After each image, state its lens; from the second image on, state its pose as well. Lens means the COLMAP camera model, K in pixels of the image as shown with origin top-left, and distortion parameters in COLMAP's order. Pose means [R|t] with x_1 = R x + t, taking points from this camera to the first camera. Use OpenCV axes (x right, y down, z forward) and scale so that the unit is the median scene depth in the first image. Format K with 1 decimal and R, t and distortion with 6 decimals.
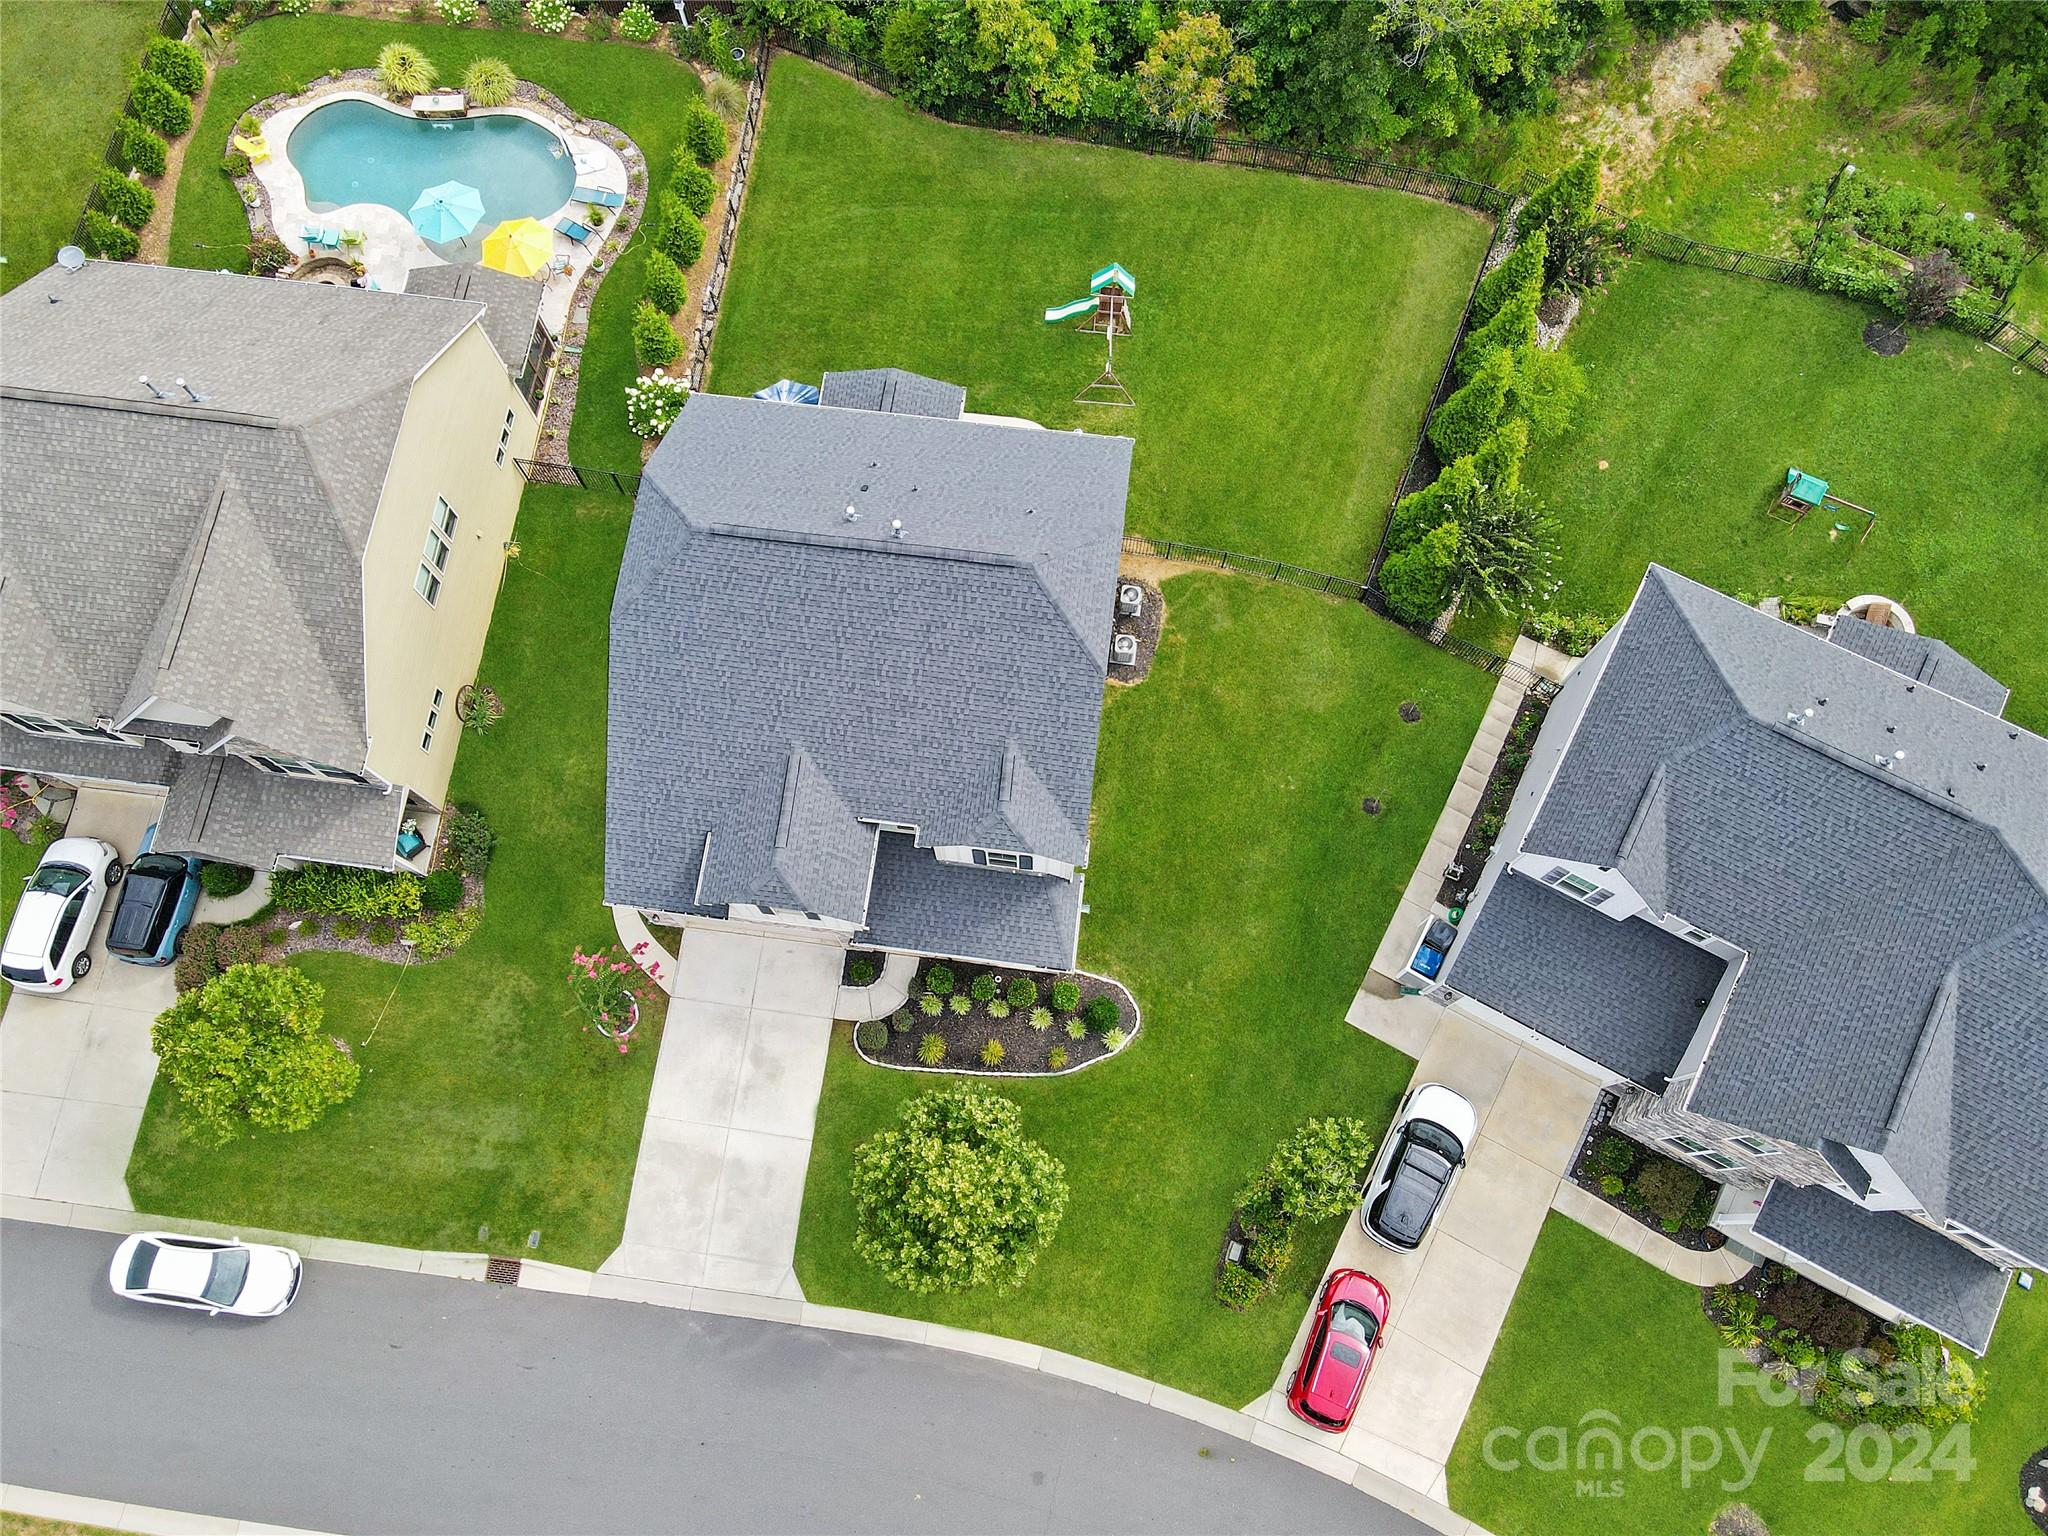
lens RADIAL K [[1483.6, 0, 1018.0], [0, 1483.6, 764.1], [0, 0, 1]] dist [0.003730, 0.000824]
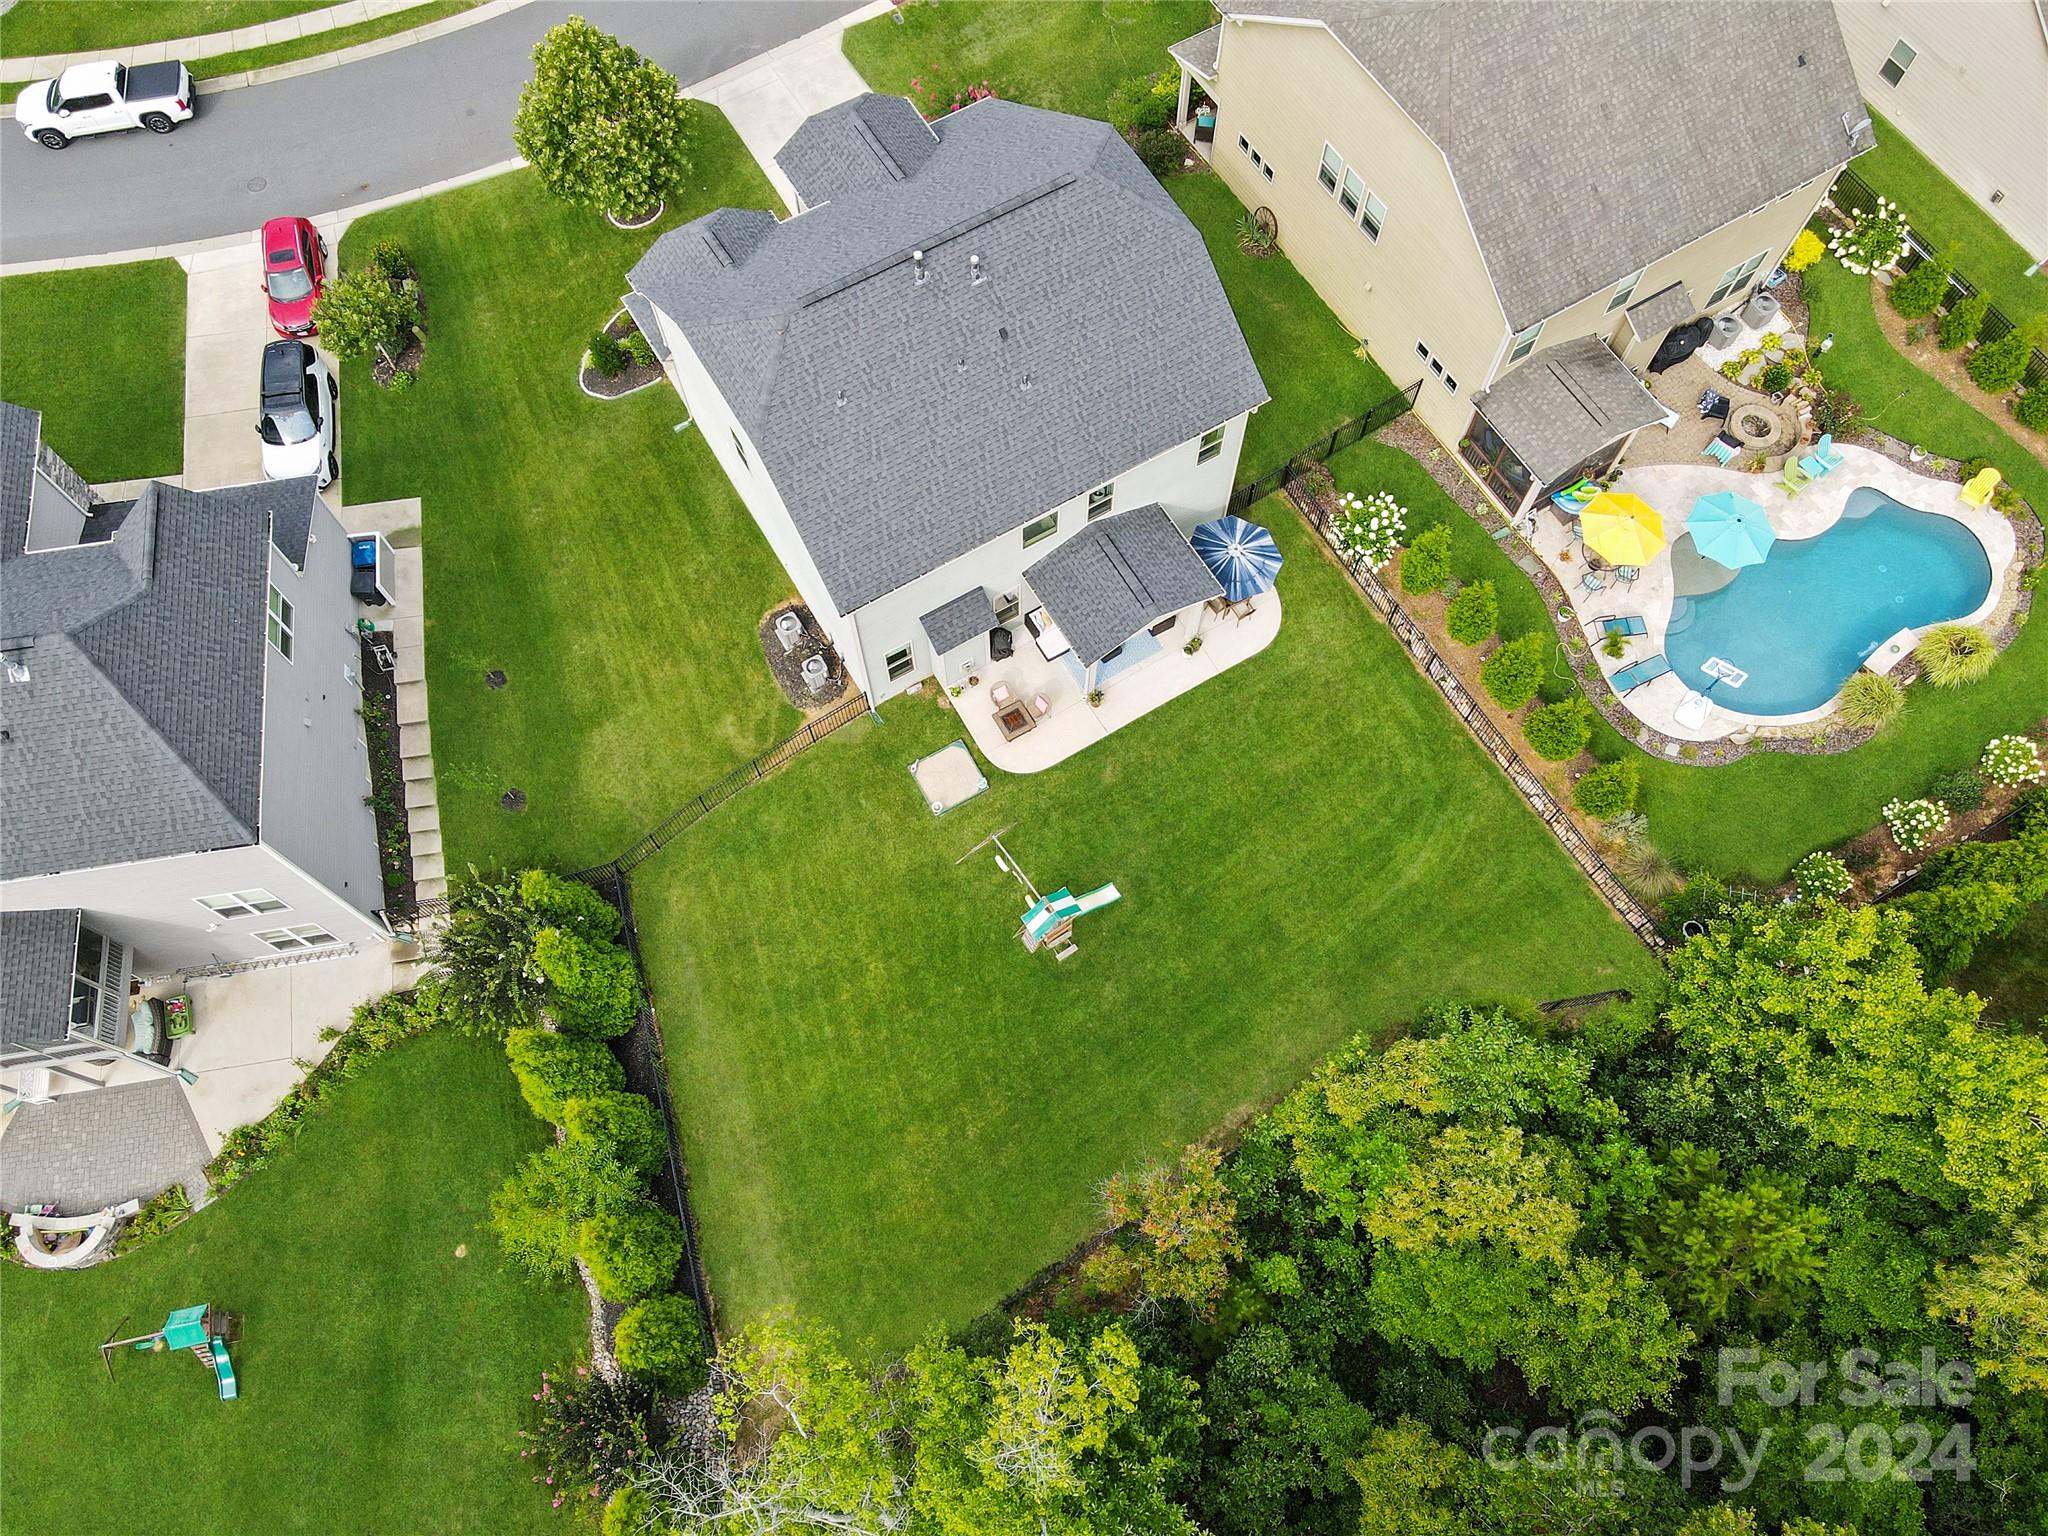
lens RADIAL K [[1483.6, 0, 1022.4], [0, 1483.6, 774.5], [0, 0, 1]] dist [0.003730, 0.000824]
pose [[-0.786378, 0.578867, -0.215693, 0.201817], [-0.582828, -0.579506, 0.569635, -0.709654], [0.204747, 0.573660, 0.793091, 0.325818]]
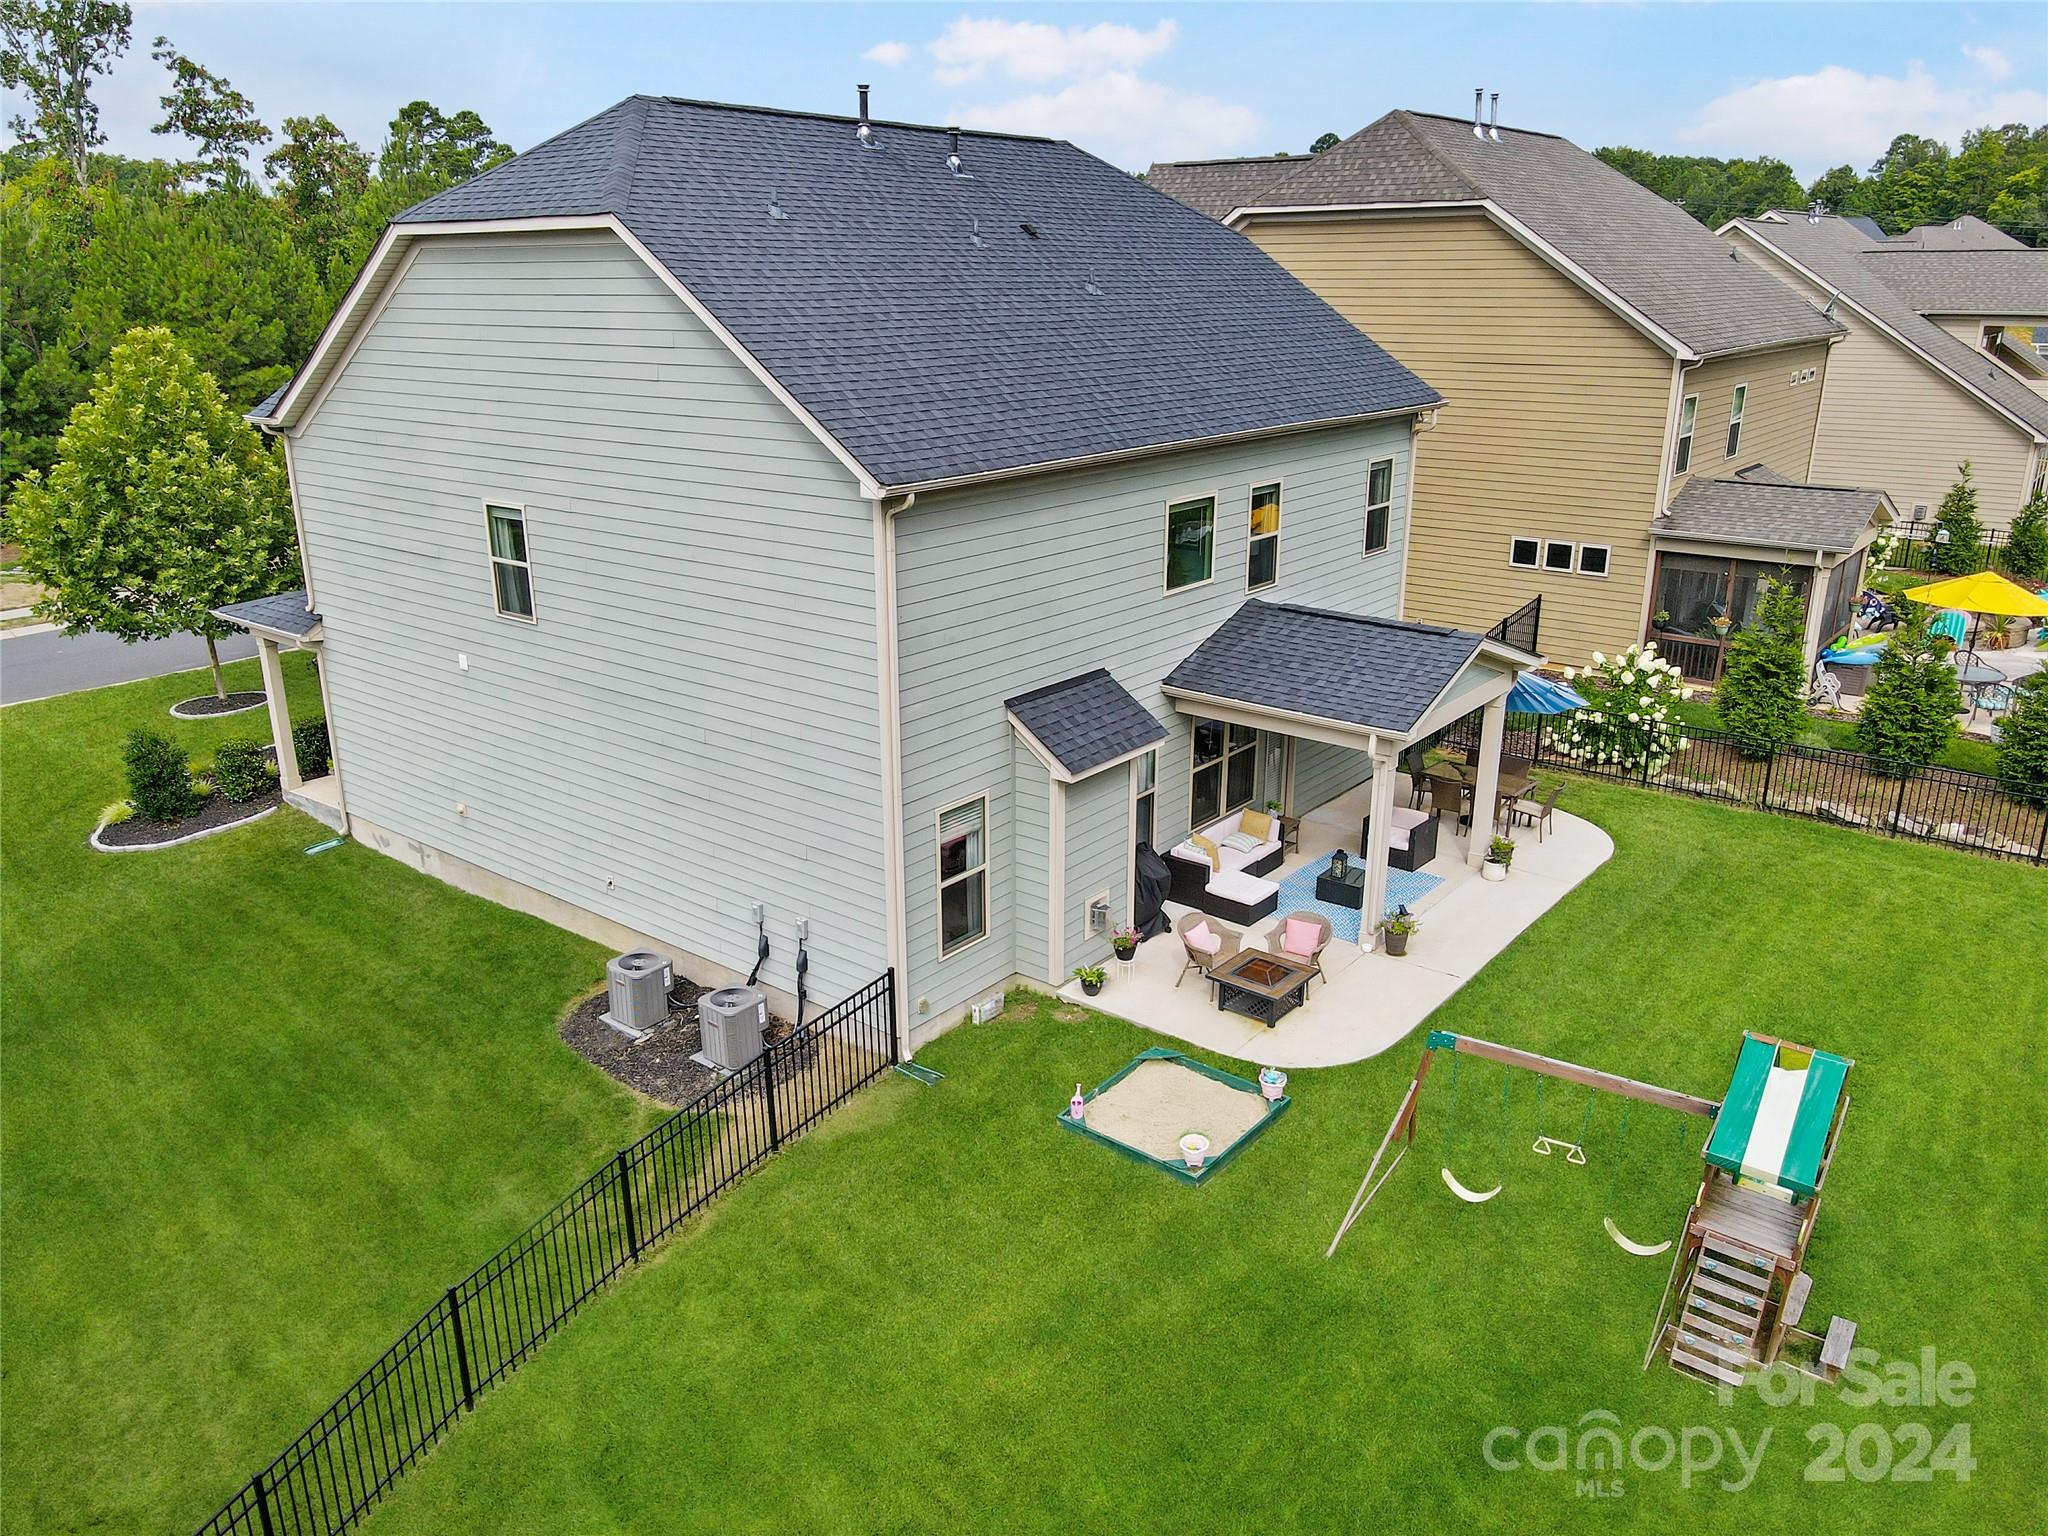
lens RADIAL K [[1483.6, 0, 1016.7], [0, 1483.6, 771.8], [0, 0, 1]] dist [0.003730, 0.000824]
pose [[-0.516054, 0.292571, -0.805041, 0.296661], [-0.813874, 0.125502, 0.567326, -0.360357], [0.267018, 0.947972, 0.173350, 0.860173]]
